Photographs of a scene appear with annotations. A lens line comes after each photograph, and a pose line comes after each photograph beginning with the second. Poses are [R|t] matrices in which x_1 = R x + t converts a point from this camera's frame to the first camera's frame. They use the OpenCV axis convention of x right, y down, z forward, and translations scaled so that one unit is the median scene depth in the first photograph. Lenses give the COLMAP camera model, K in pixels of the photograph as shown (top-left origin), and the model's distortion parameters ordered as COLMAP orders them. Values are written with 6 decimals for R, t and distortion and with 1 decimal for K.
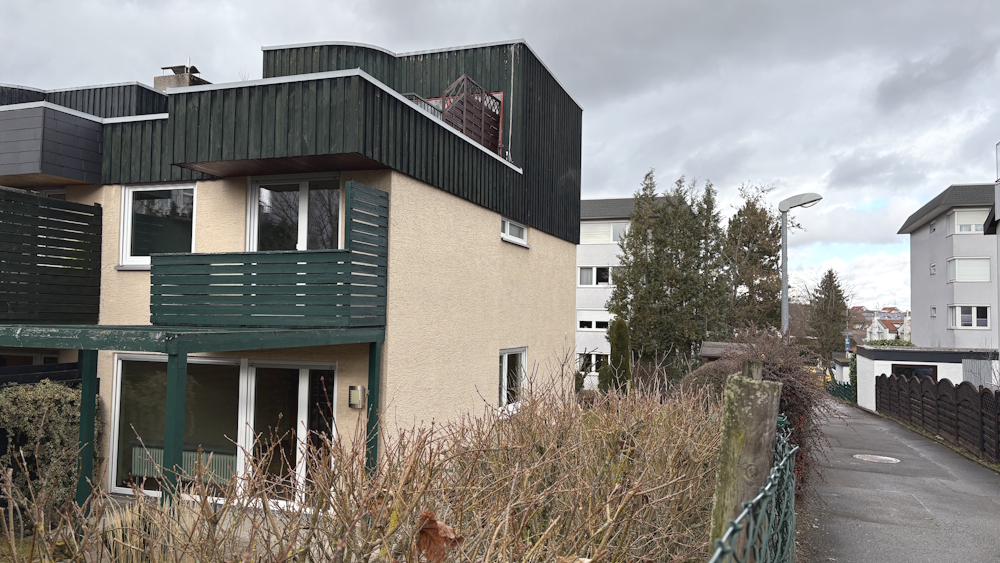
lens RADIAL K [[763.5, 0, 499.0], [0, 763.5, 283.1], [0, 0, 1]] dist [0.002347, 0.002208]
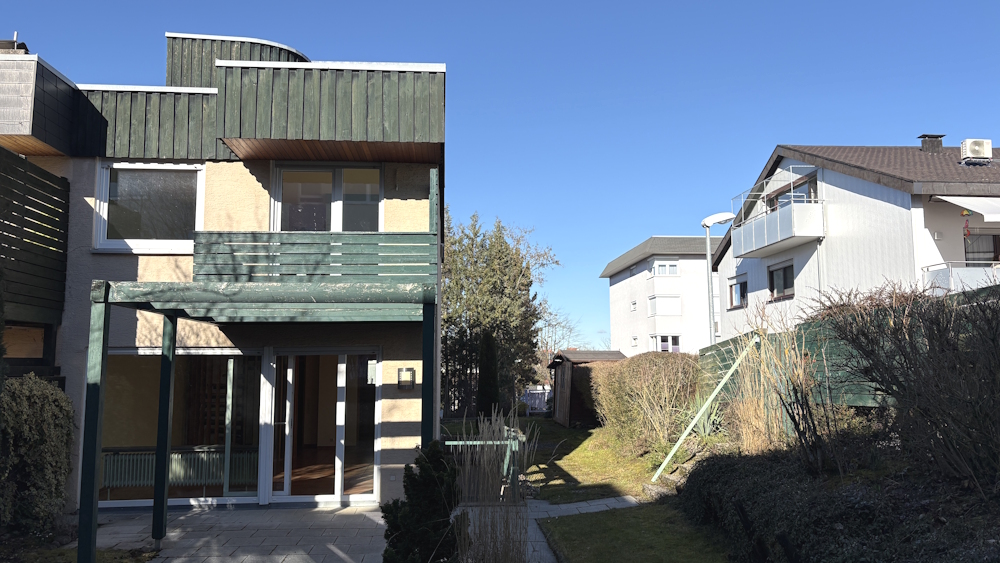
lens RADIAL K [[763.5, 0, 493.7], [0, 763.5, 288.4], [0, 0, 1]] dist [0.002347, 0.002208]
pose [[0.911614, 0.022040, 0.410456, -0.511958], [0.001190, 0.998416, -0.056255, 0.086331], [-0.411045, 0.051771, 0.910144, 0.003805]]
